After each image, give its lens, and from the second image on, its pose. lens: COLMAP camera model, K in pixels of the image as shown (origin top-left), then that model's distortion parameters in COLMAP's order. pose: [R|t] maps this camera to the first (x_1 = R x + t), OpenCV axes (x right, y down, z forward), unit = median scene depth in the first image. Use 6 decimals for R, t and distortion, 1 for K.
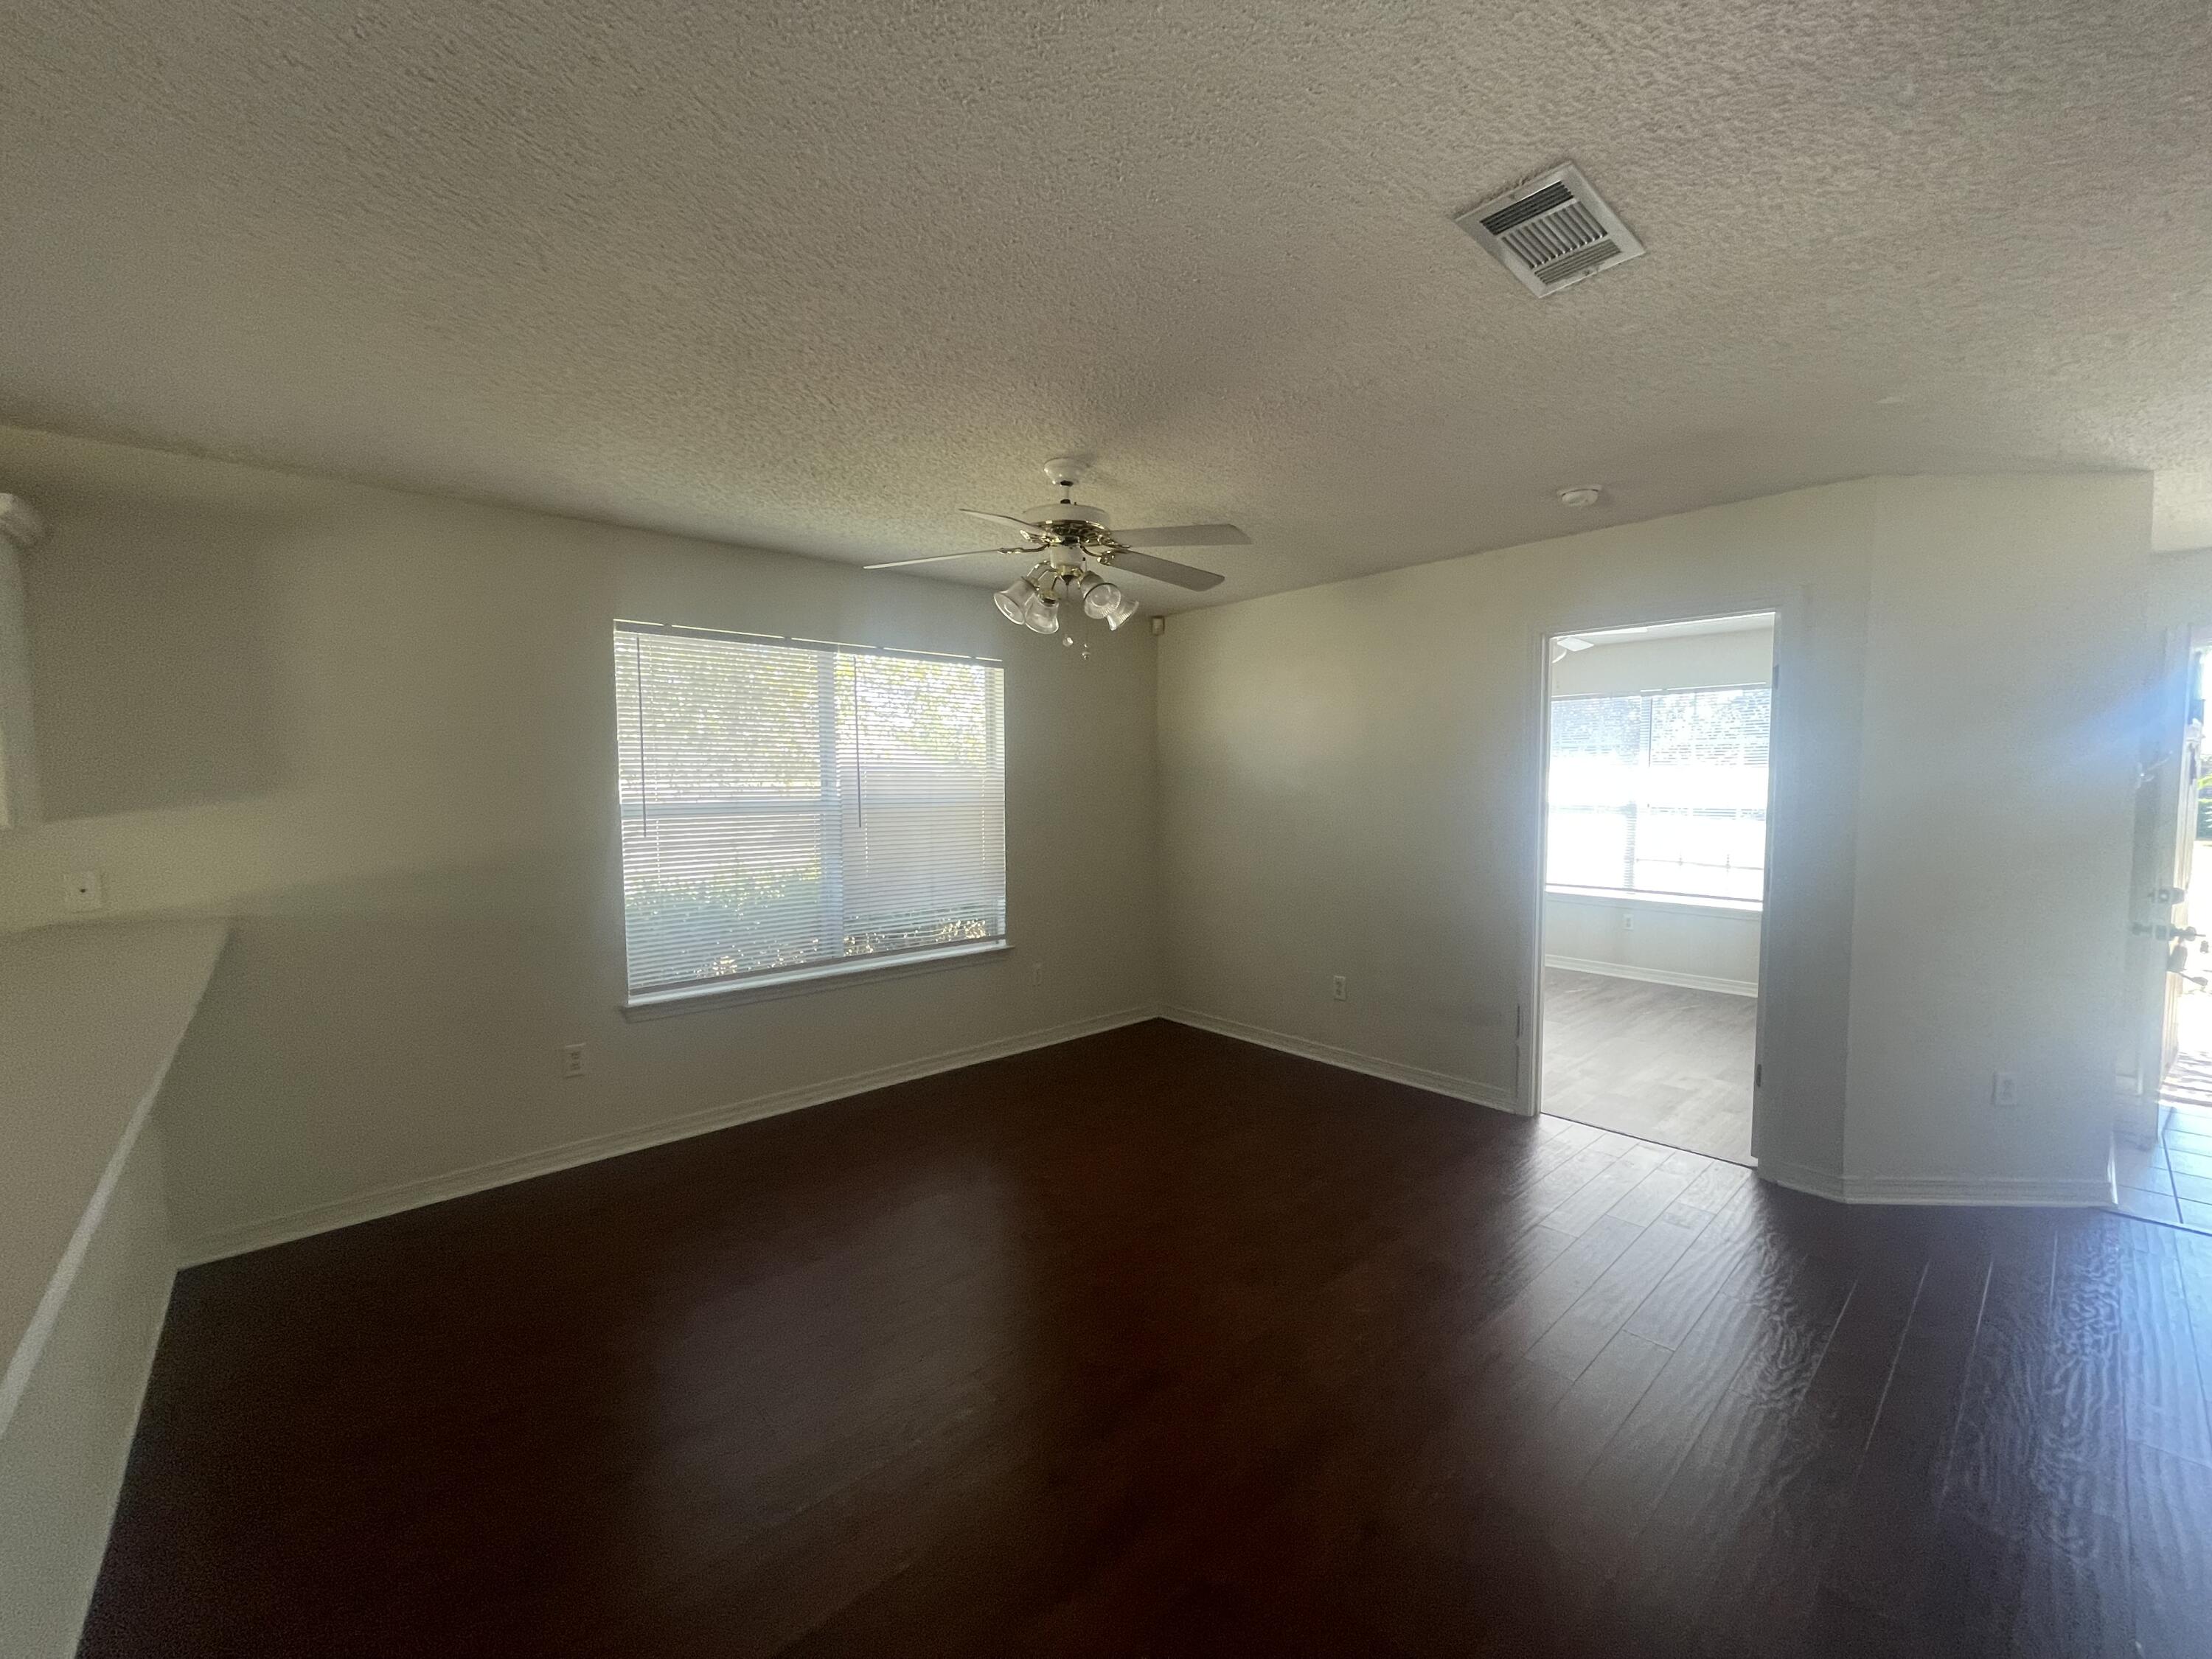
lens RADIAL K [[887.4, 0, 1109.0], [0, 887.4, 839.1], [0, 0, 1]] dist [-0.000616, 0.000209]
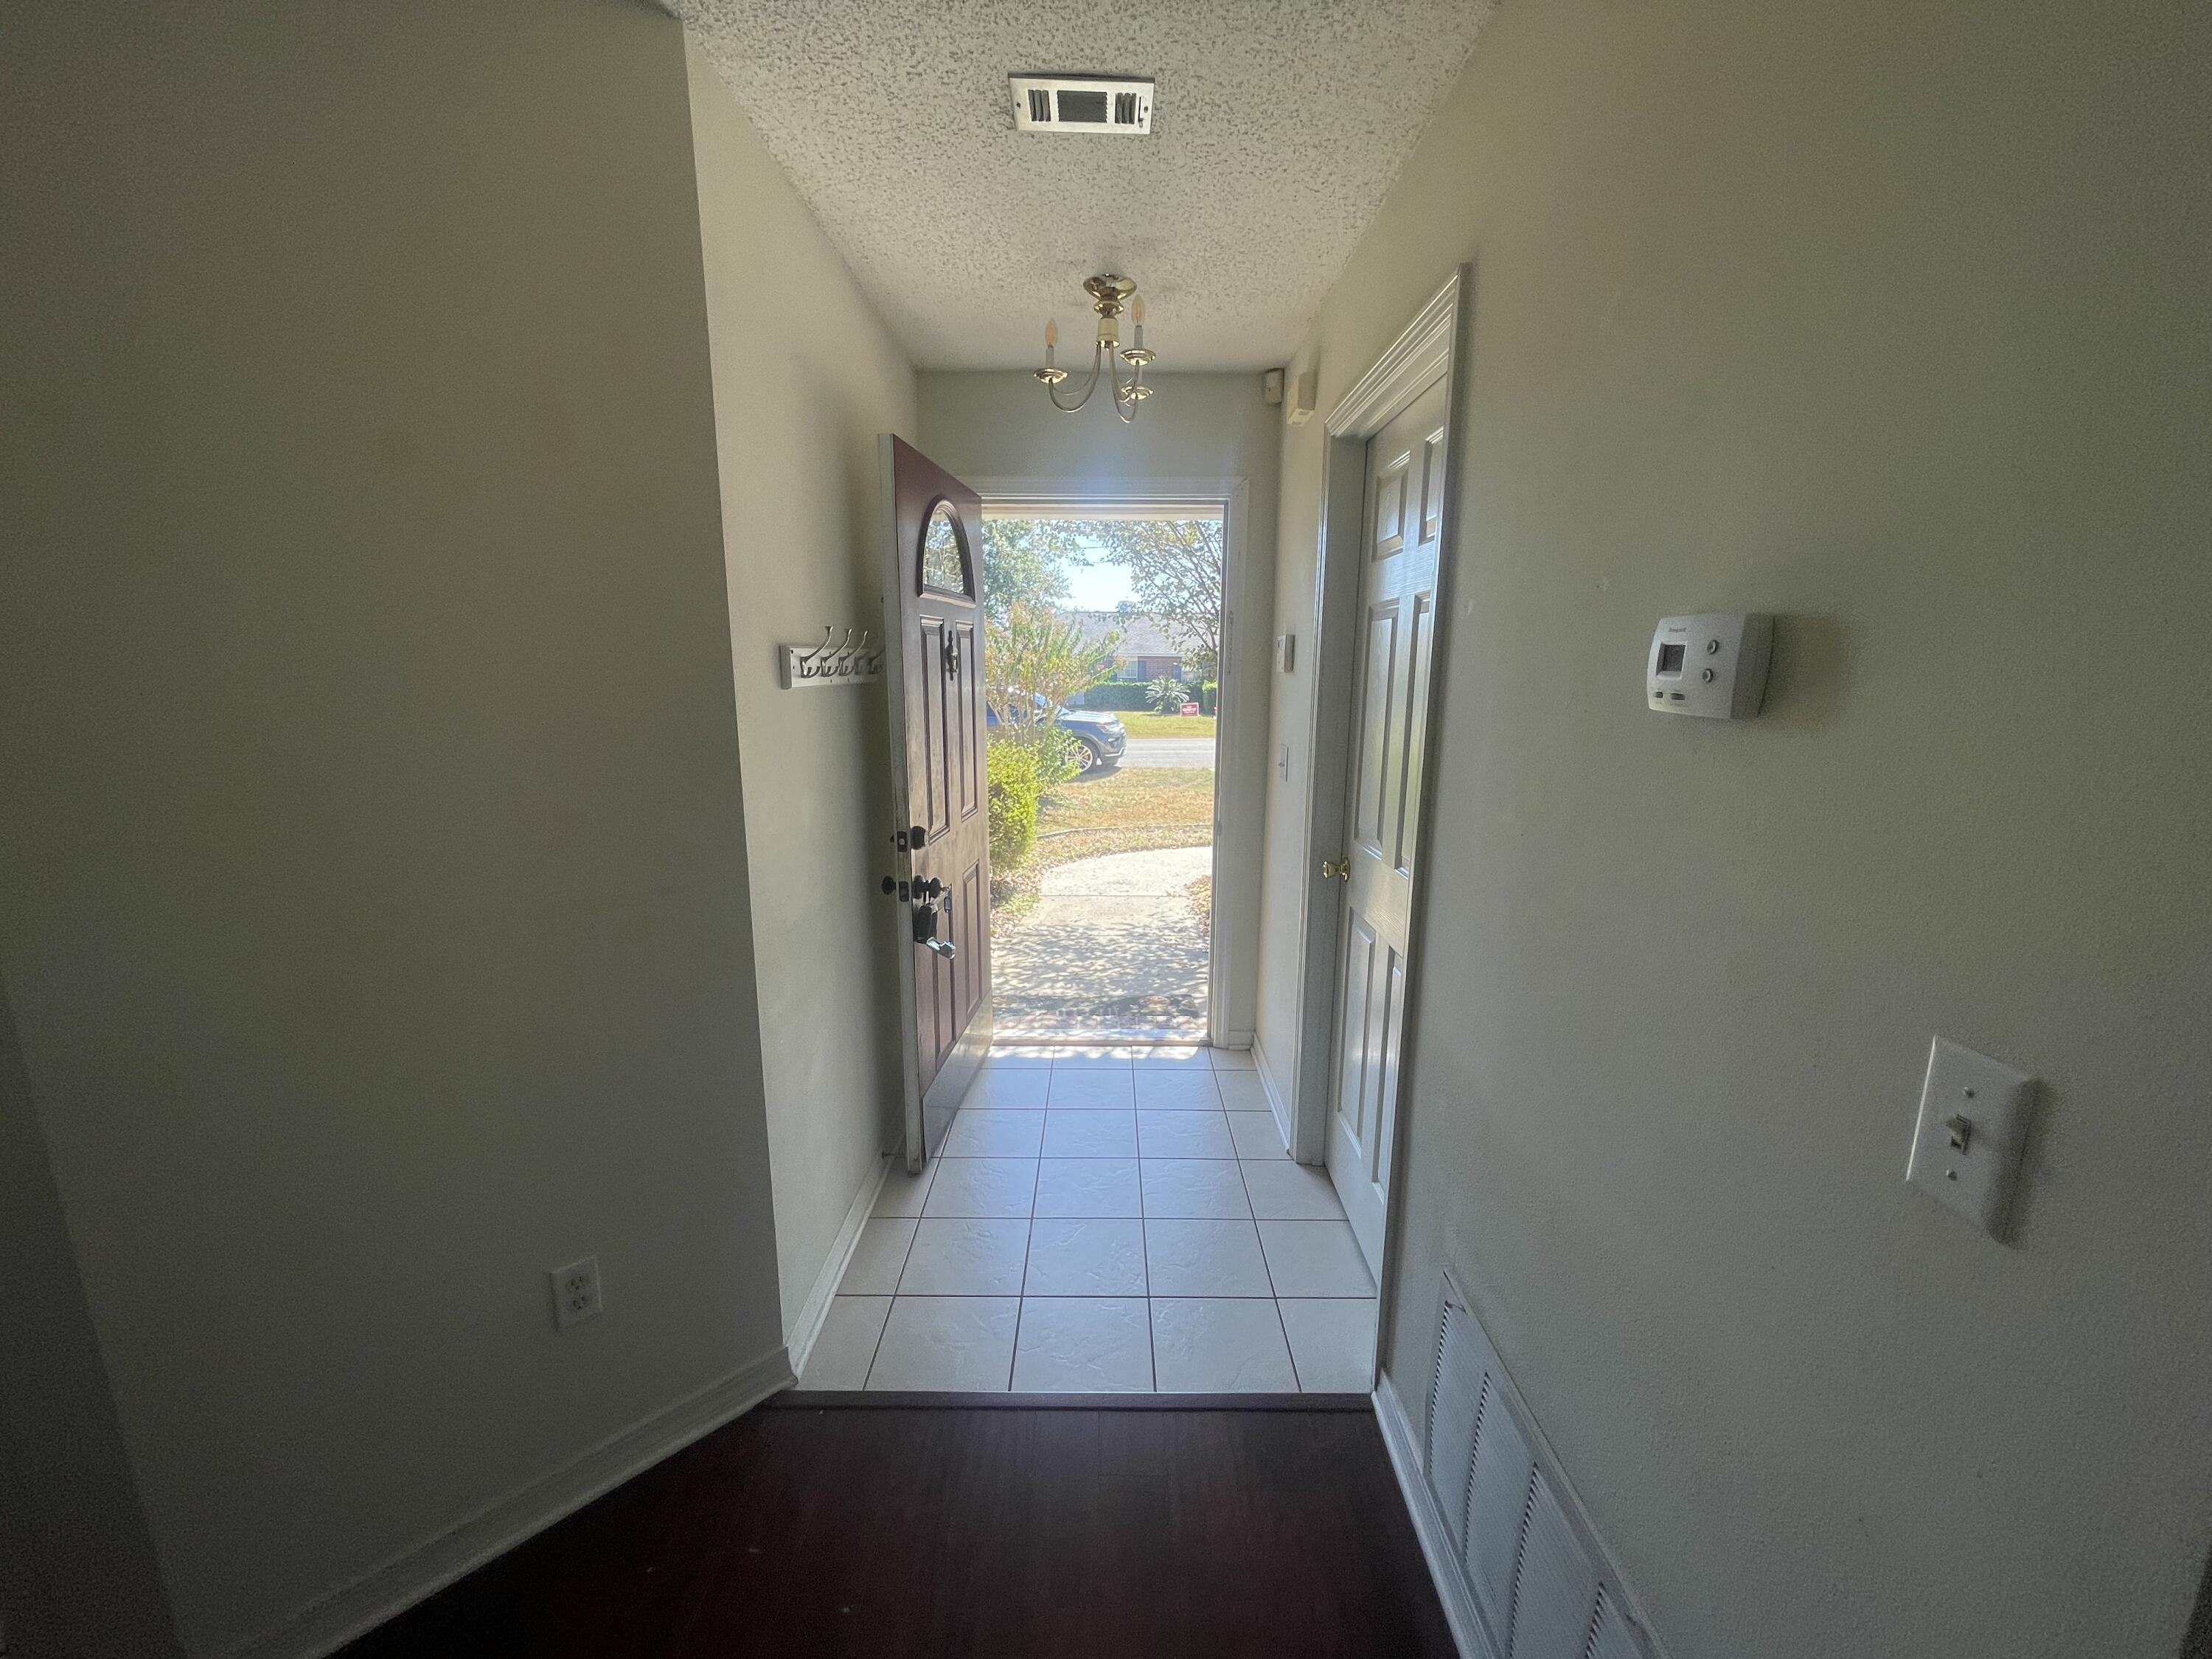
lens RADIAL K [[887.4, 0, 1109.0], [0, 887.4, 839.1], [0, 0, 1]] dist [-0.000616, 0.000209]
pose [[0.670713, -0.132527, 0.729781, 0.858427], [0.037671, 0.988725, 0.144929, -0.035720], [-0.740760, -0.069714, 0.668143, 0.444145]]
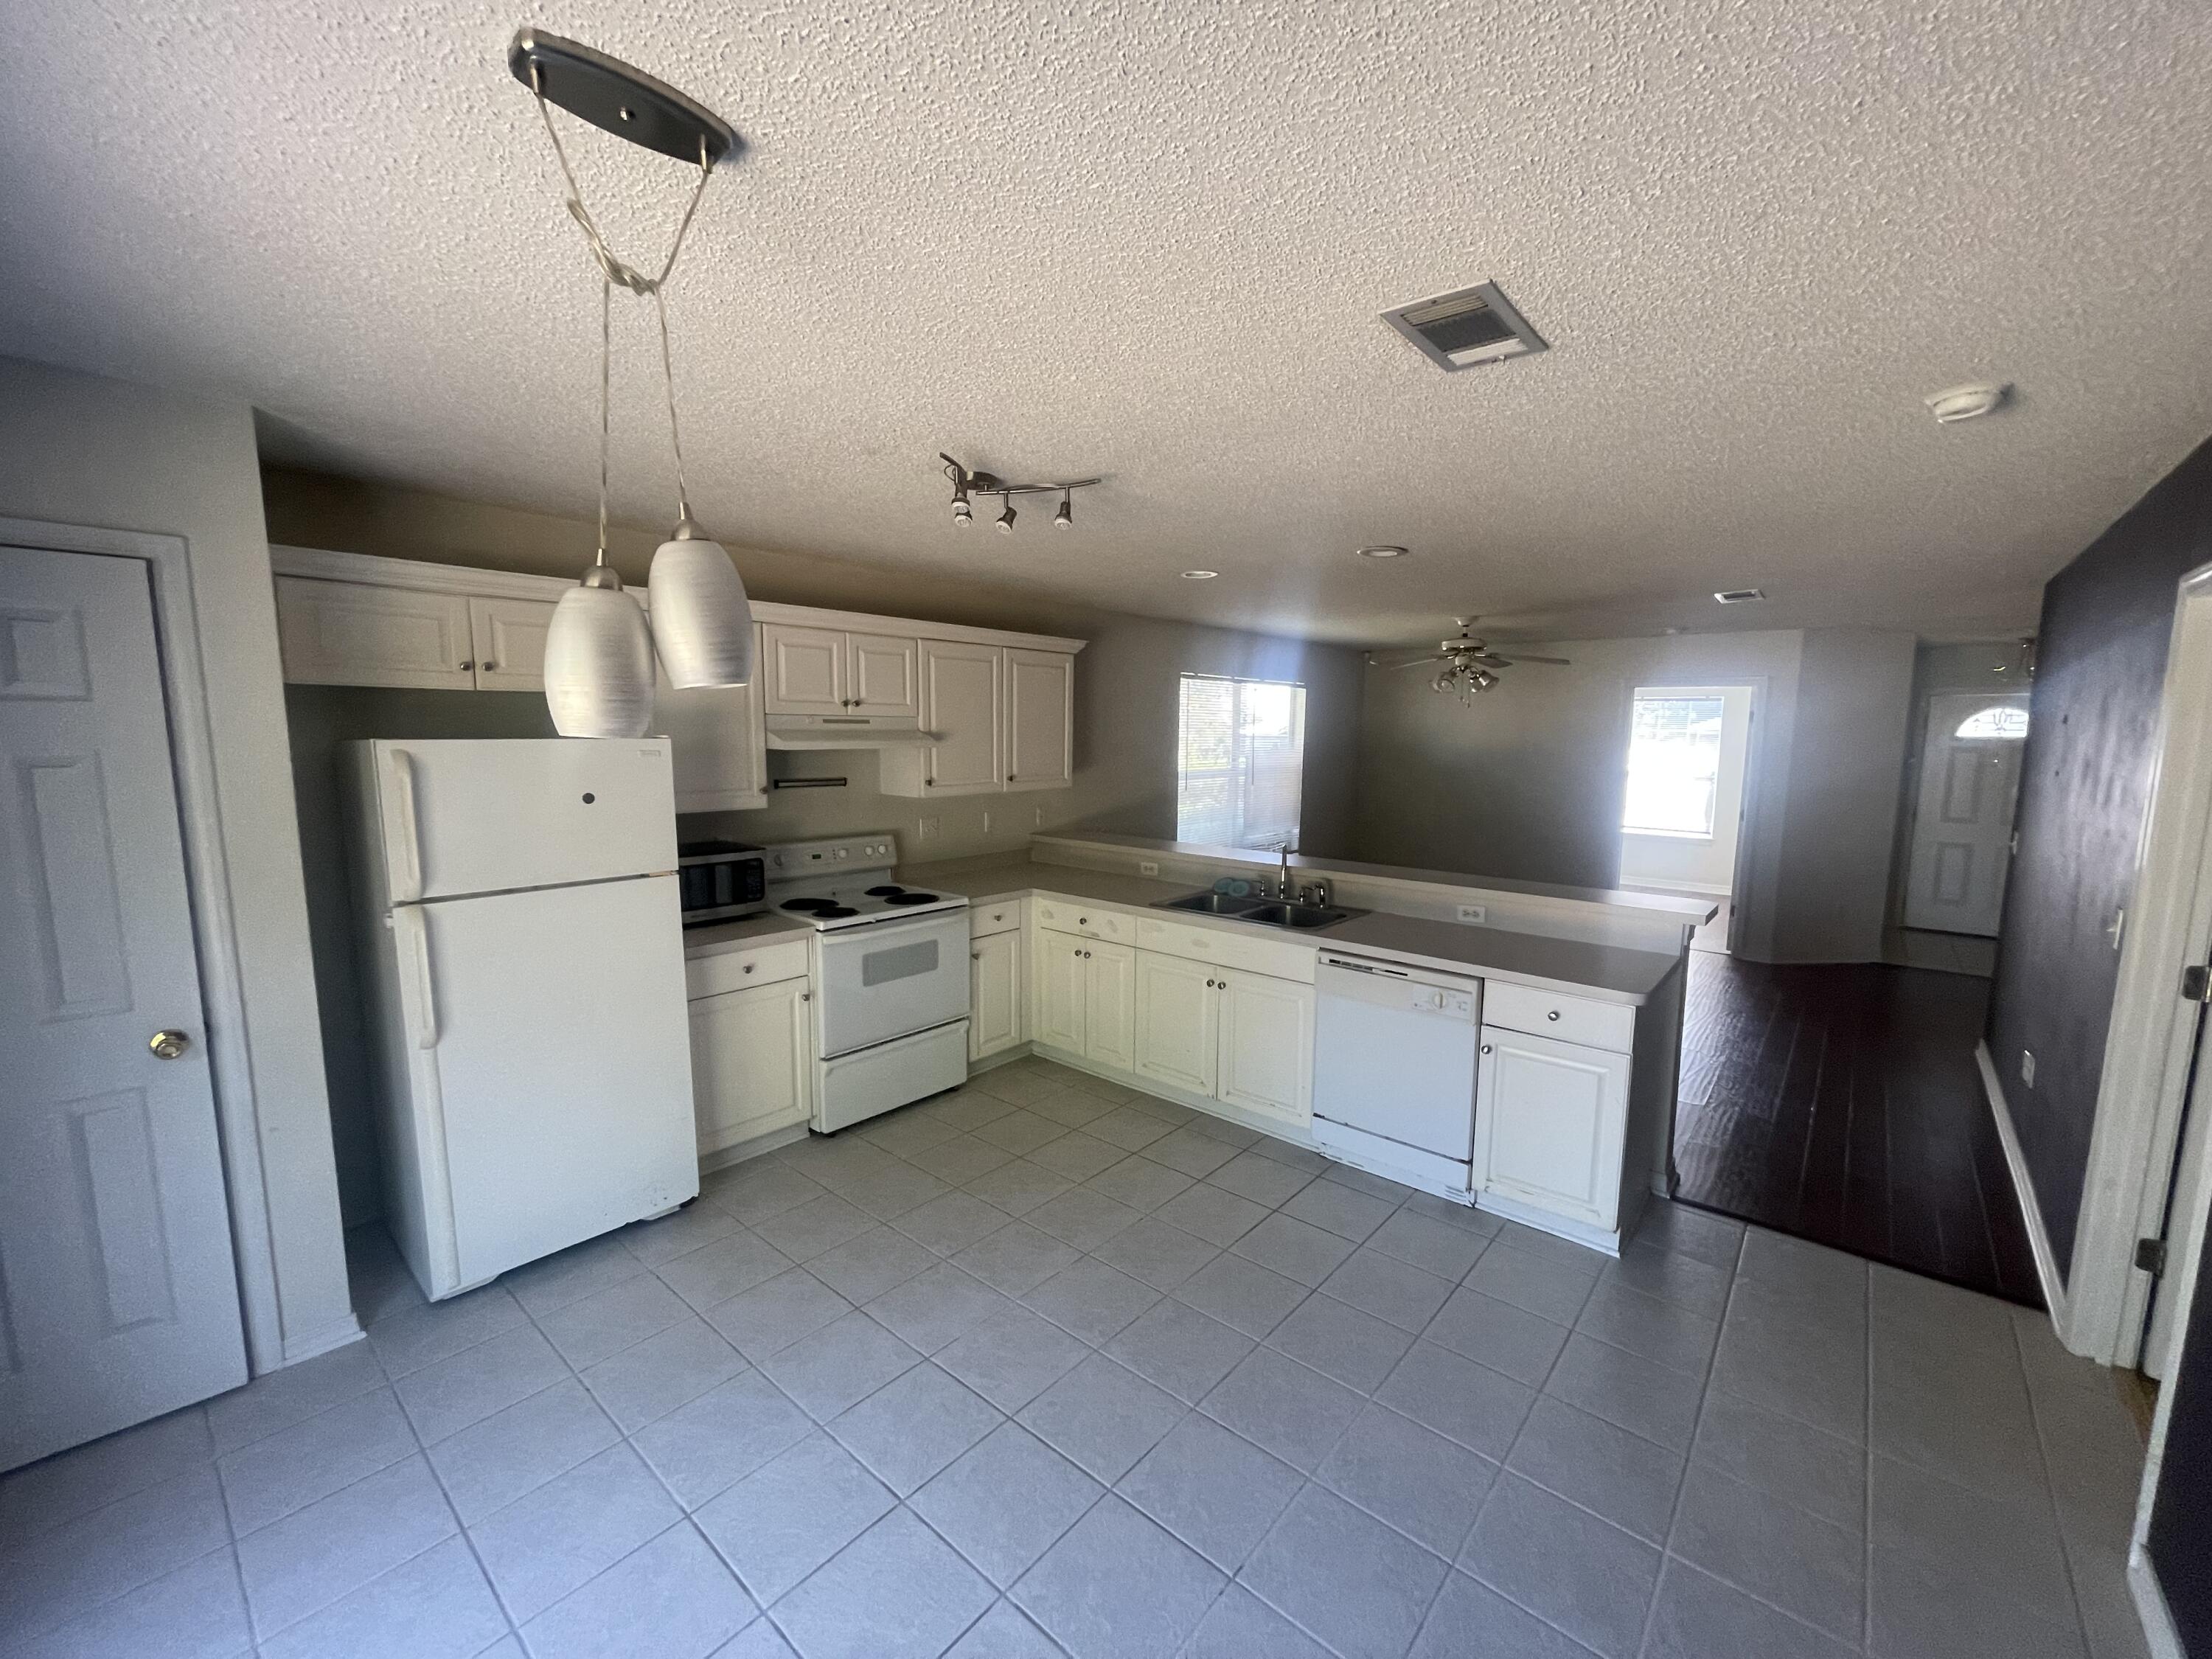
lens RADIAL K [[887.4, 0, 1109.0], [0, 887.4, 839.1], [0, 0, 1]] dist [-0.000616, 0.000209]
pose [[0.991408, -0.000203, 0.130802, -1.048126], [-0.007470, 0.998279, 0.058168, -0.008343], [-0.130589, -0.058645, 0.989701, -0.908960]]
